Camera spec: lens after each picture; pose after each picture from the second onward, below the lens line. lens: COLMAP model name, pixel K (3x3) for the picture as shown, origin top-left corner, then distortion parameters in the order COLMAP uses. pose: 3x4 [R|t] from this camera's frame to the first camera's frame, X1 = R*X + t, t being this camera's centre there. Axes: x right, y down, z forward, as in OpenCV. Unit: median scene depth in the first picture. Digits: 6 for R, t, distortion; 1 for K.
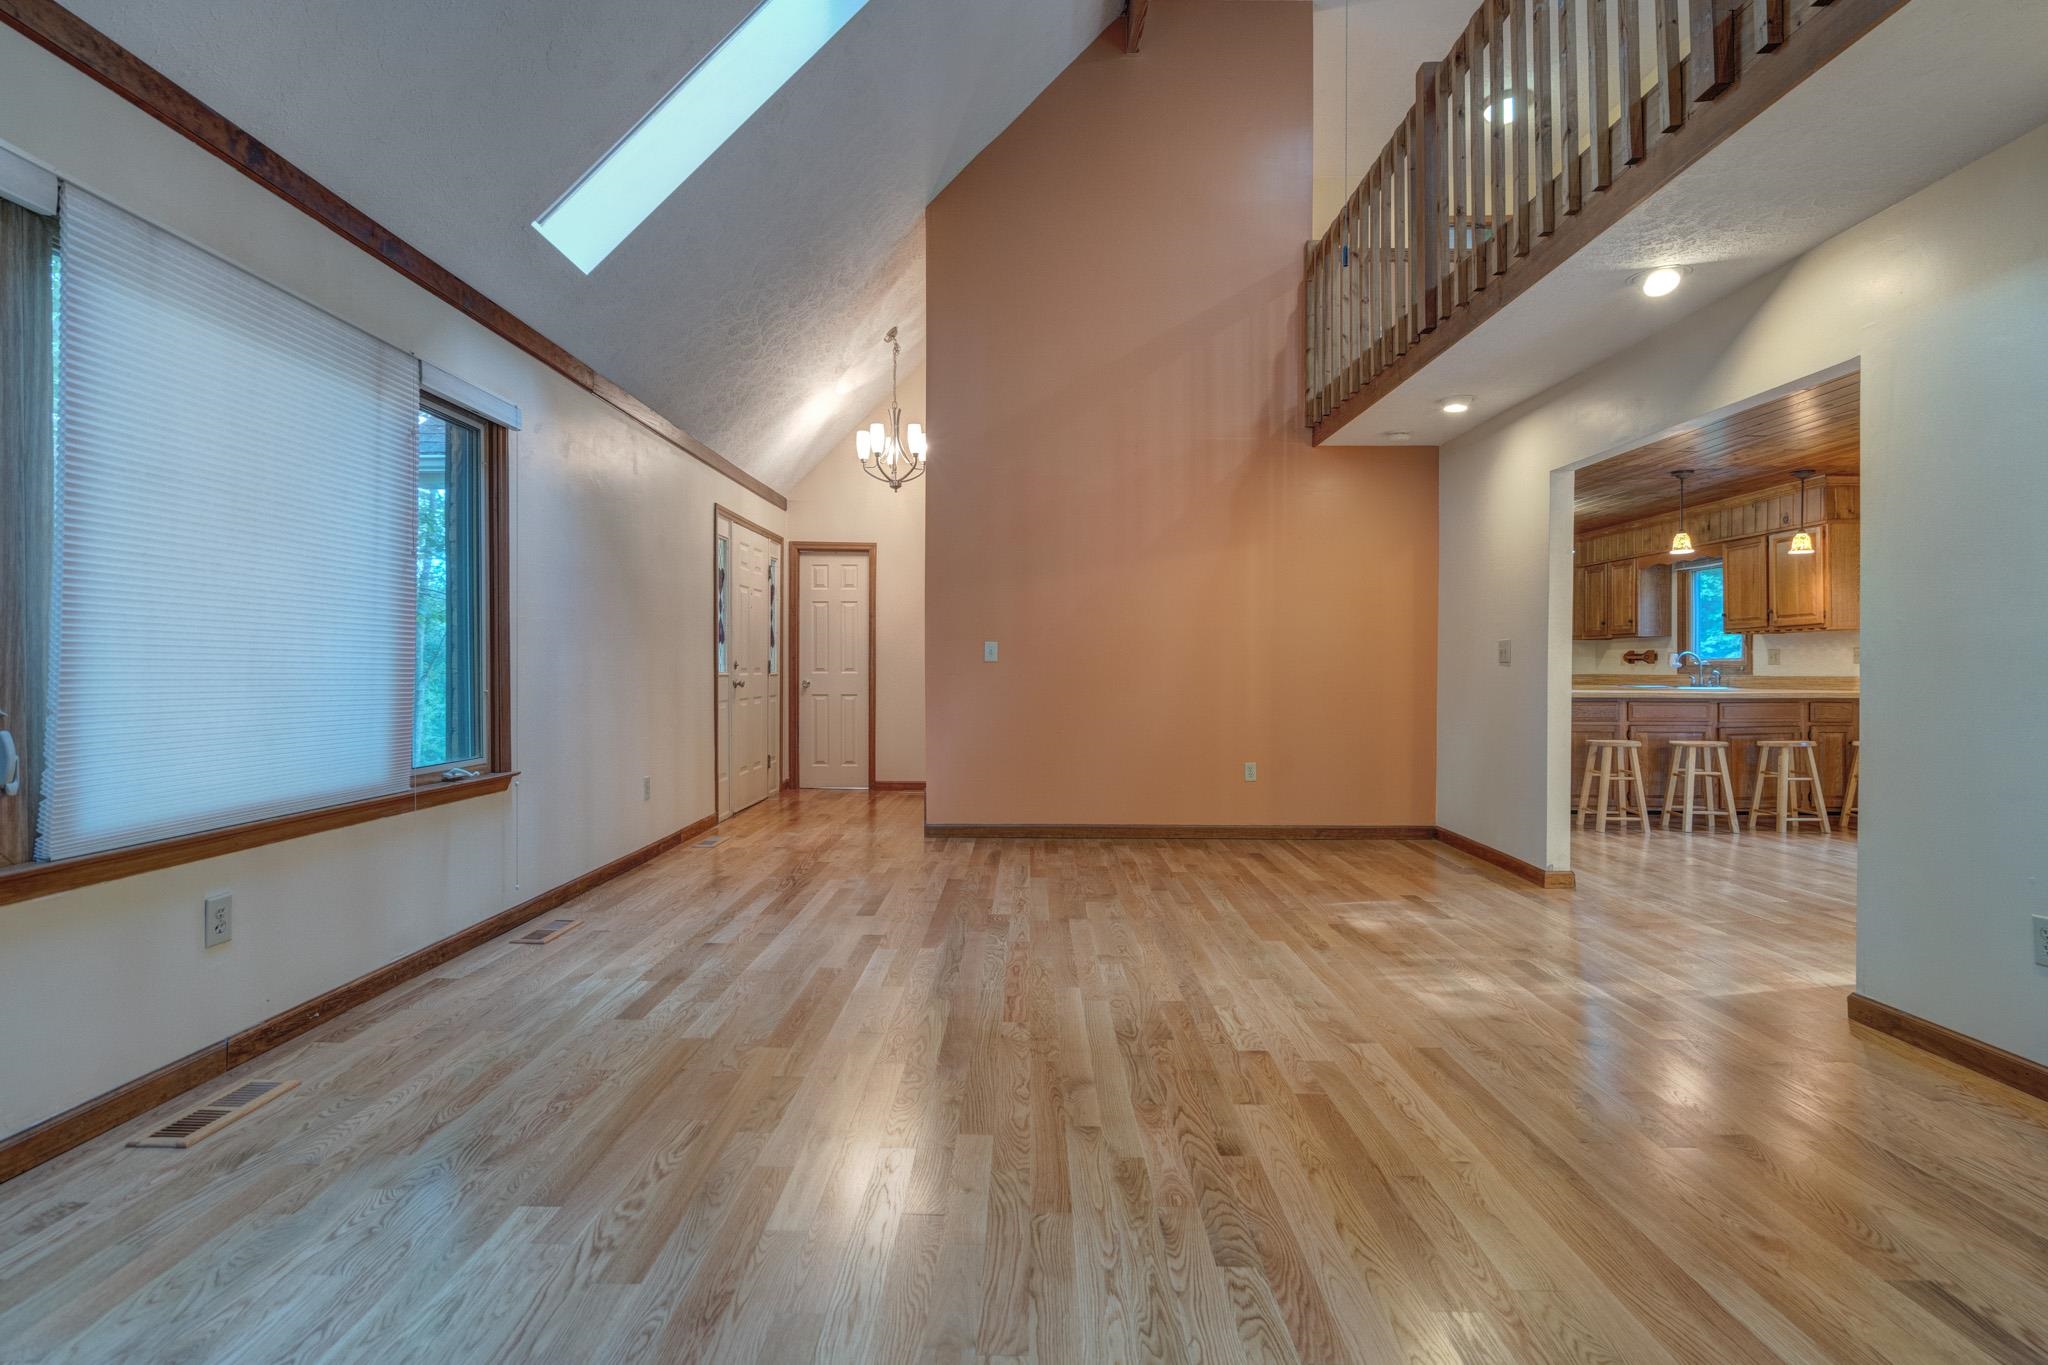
lens RADIAL K [[999.0, 0, 1026.6], [0, 999.0, 662.4], [0, 0, 1]] dist [0.000841, 0.000054]
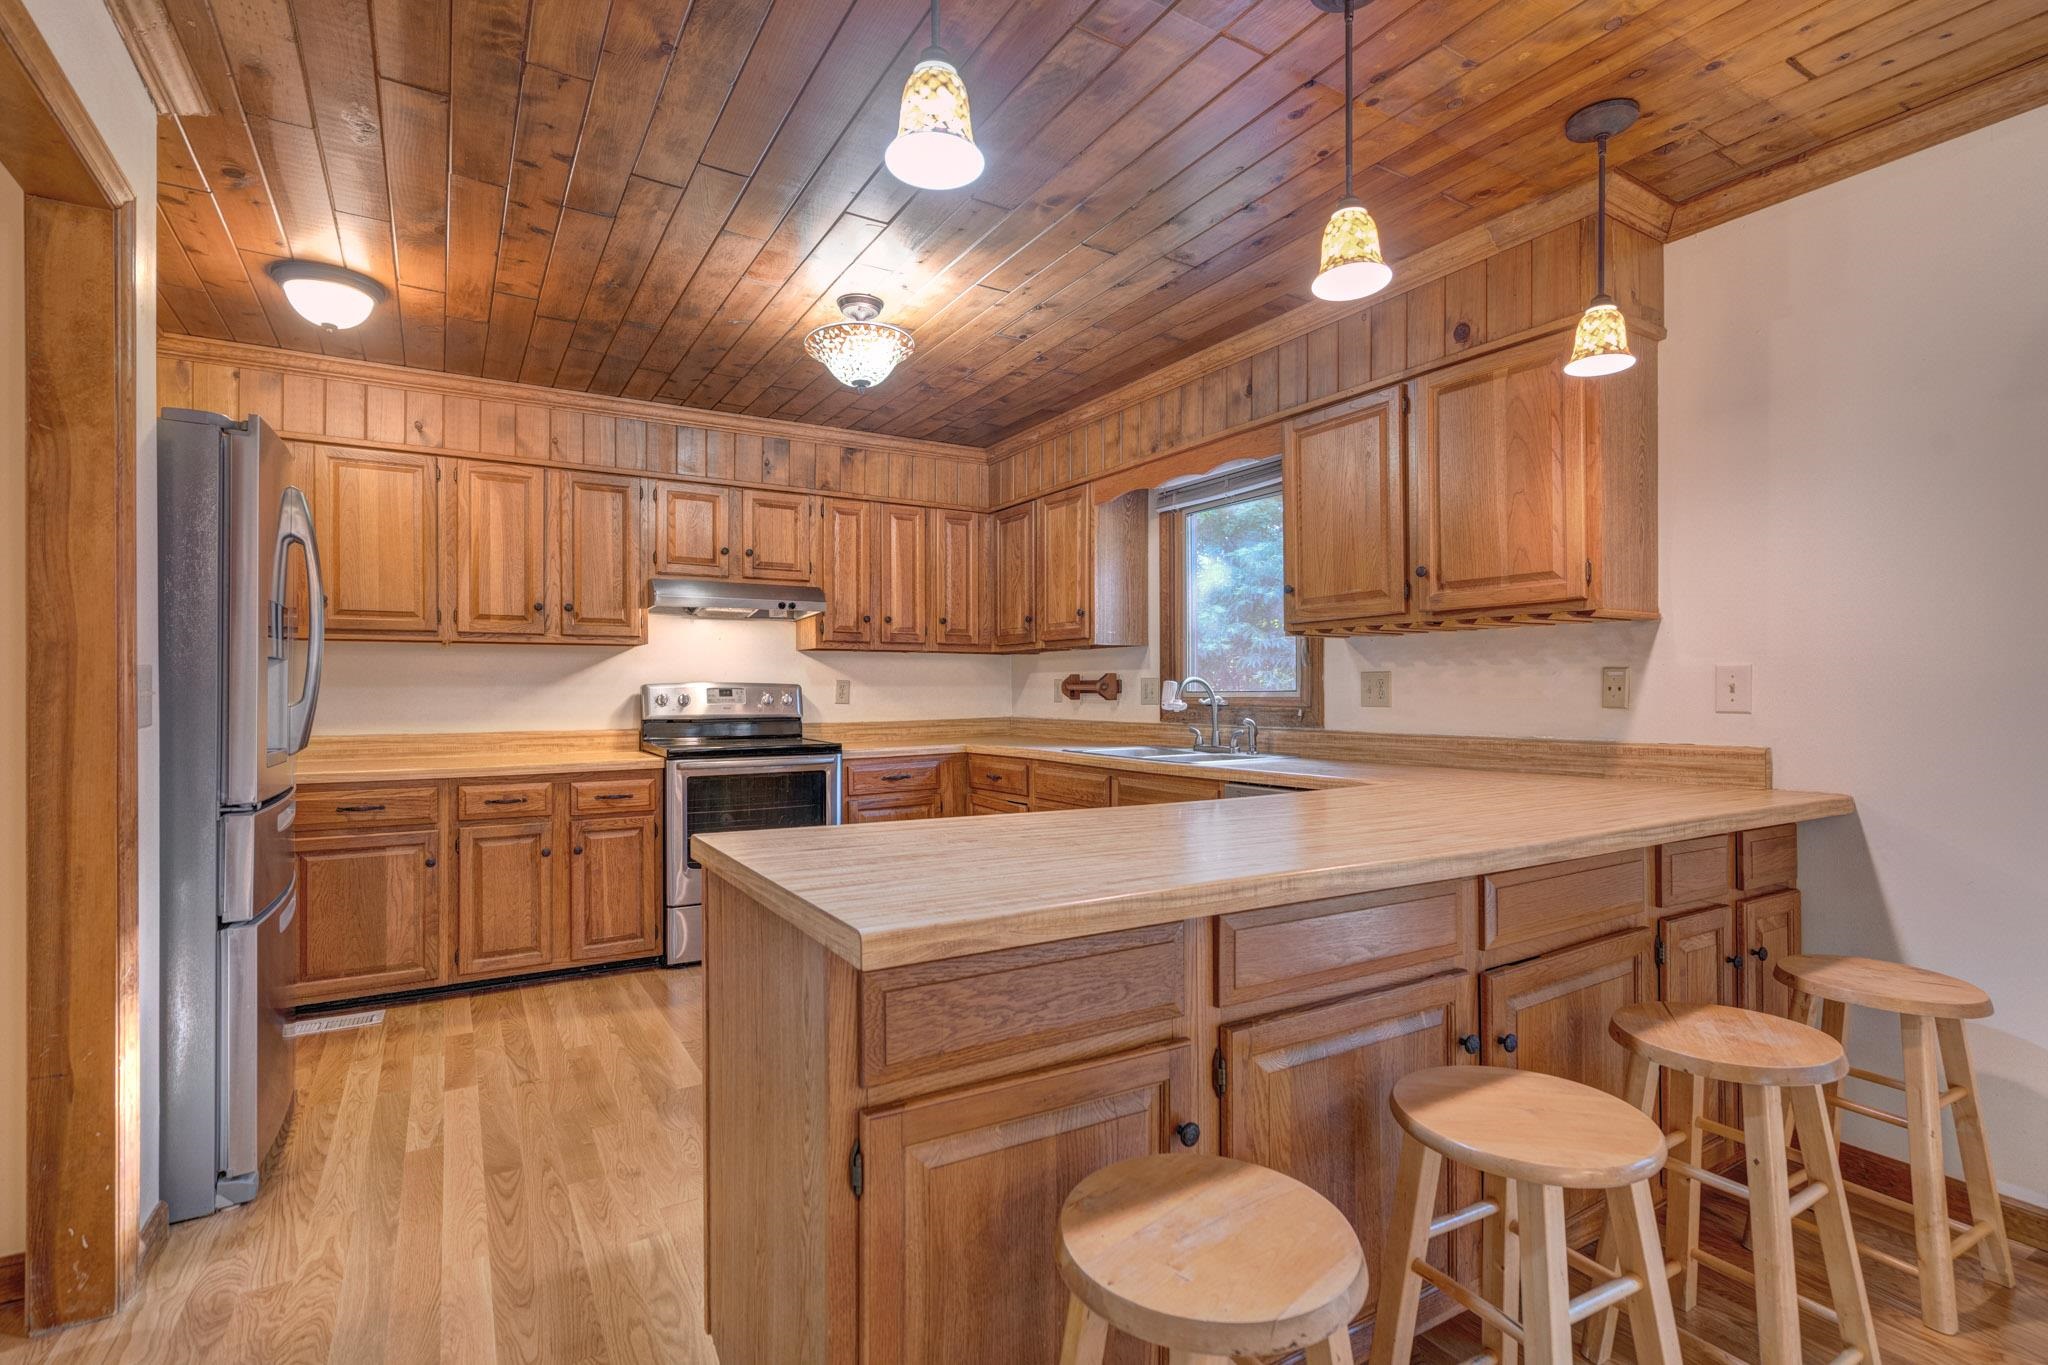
lens RADIAL K [[938.6, 0, 1013.2], [0, 938.6, 694.6], [0, 0, 1]] dist [0.002455, 0.000180]
pose [[0.857091, -0.003539, 0.515152, 0.374633], [-0.000132, 0.999975, 0.007088, -0.005313], [-0.515164, -0.006143, 0.857069, 0.687013]]
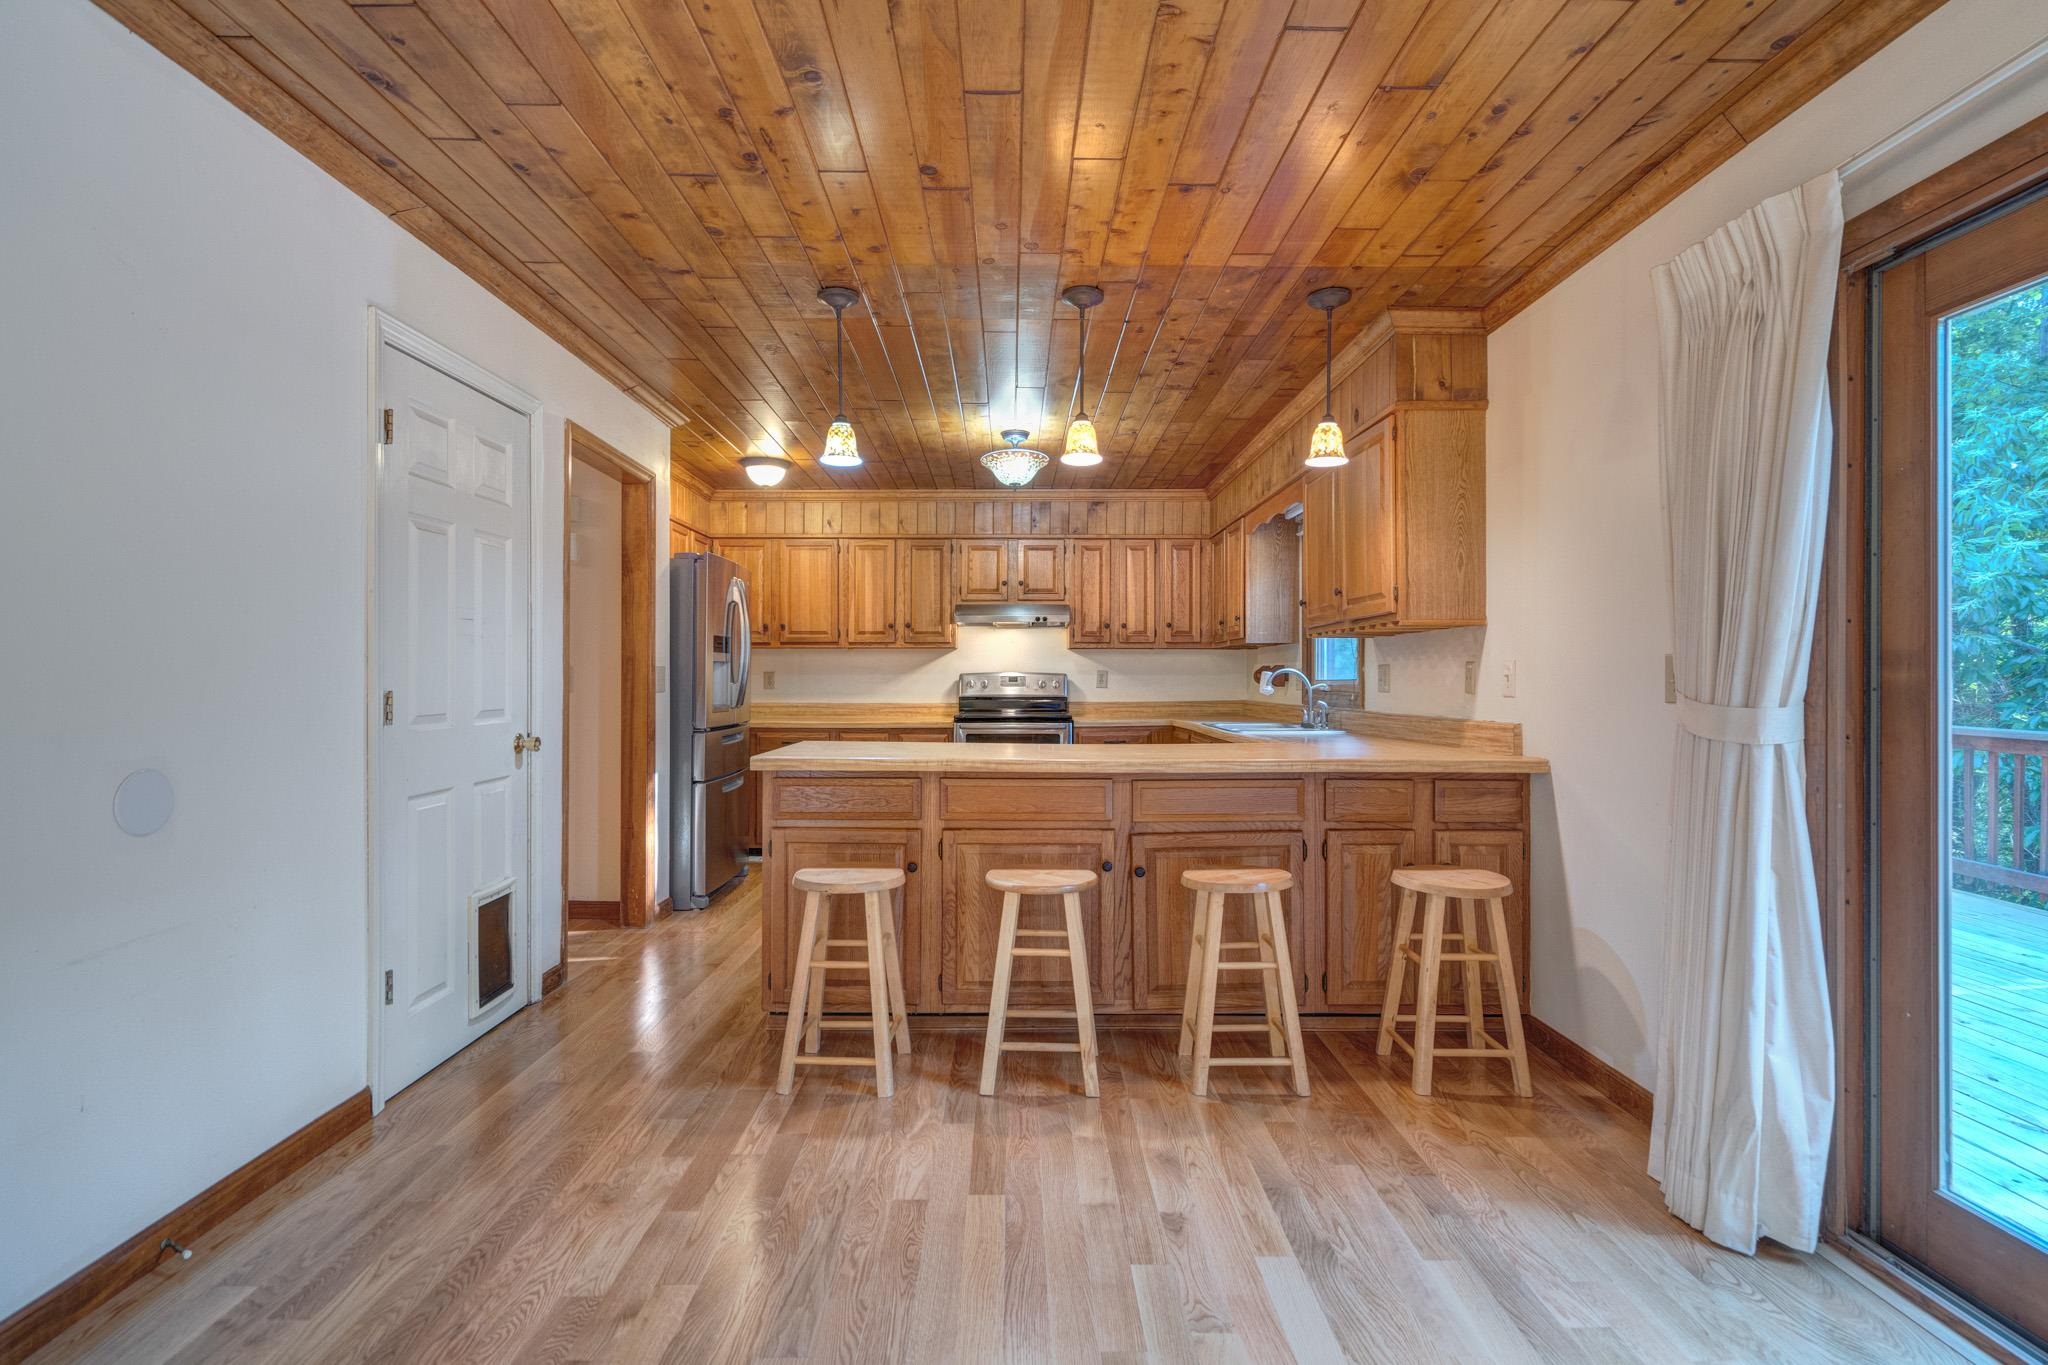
lens RADIAL K [[940.5, 0, 1024.0], [0, 940.5, 682.5], [0, 0, 1]] dist [0.002628, 0.000100]
pose [[0.999885, 0.002021, 0.015000, 0.508348], [-0.002133, 0.999970, 0.007429, -0.005864], [-0.014985, -0.007460, 0.999860, 0.452685]]
